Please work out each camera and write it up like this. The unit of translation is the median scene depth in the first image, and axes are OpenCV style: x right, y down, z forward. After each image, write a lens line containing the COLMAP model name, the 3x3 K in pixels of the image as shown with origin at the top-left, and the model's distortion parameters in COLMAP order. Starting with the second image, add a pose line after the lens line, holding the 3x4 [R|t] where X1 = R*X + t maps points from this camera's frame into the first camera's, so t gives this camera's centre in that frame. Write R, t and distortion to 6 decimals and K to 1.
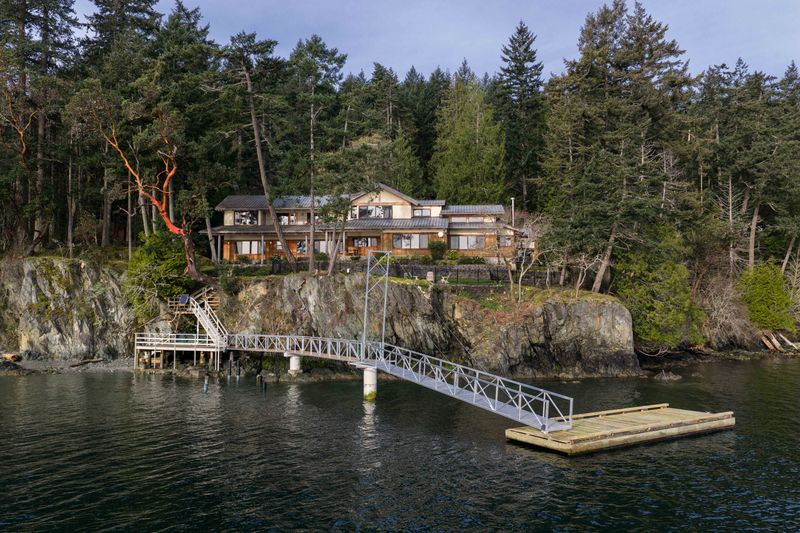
lens RADIAL K [[668.4, 0, 399.7], [0, 668.4, 267.8], [0, 0, 1]] dist [0.005391, -0.006870]
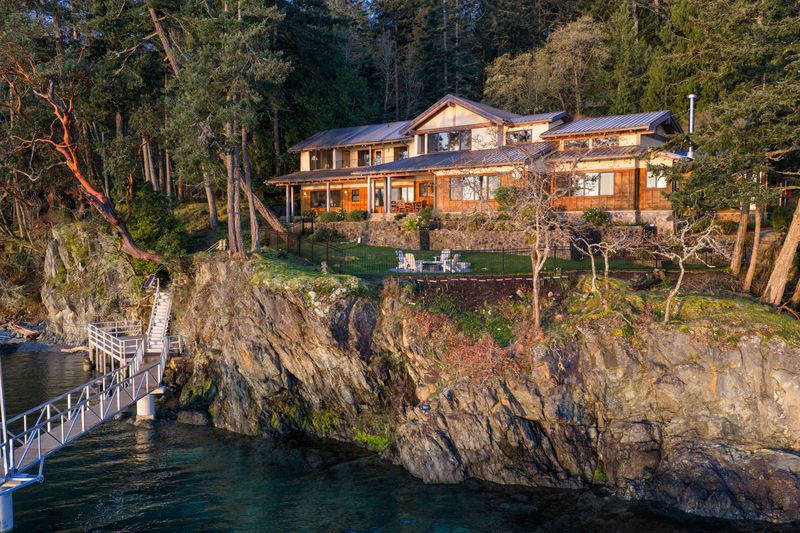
lens RADIAL K [[668.4, 0, 401.0], [0, 668.4, 264.8], [0, 0, 1]] dist [0.005391, -0.006870]
pose [[0.841211, 0.028410, -0.539959, 0.329059], [0.035155, 0.993632, 0.107049, -0.042473], [0.539562, -0.109033, 0.834856, 0.504096]]
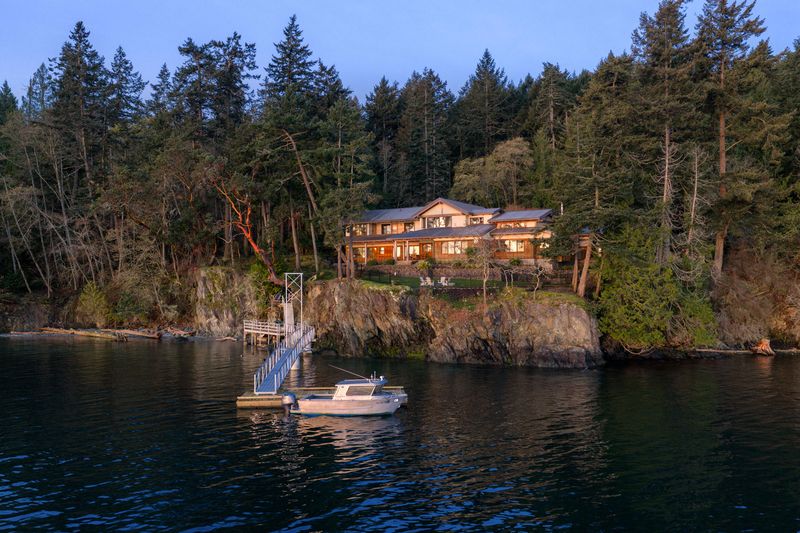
lens RADIAL K [[668.4, 0, 398.8], [0, 668.4, 267.9], [0, 0, 1]] dist [0.005391, -0.006870]
pose [[0.871466, -0.011636, -0.490319, 0.578903], [0.030817, 0.999042, 0.031063, -0.049071], [0.489487, -0.042181, 0.870990, -0.097418]]
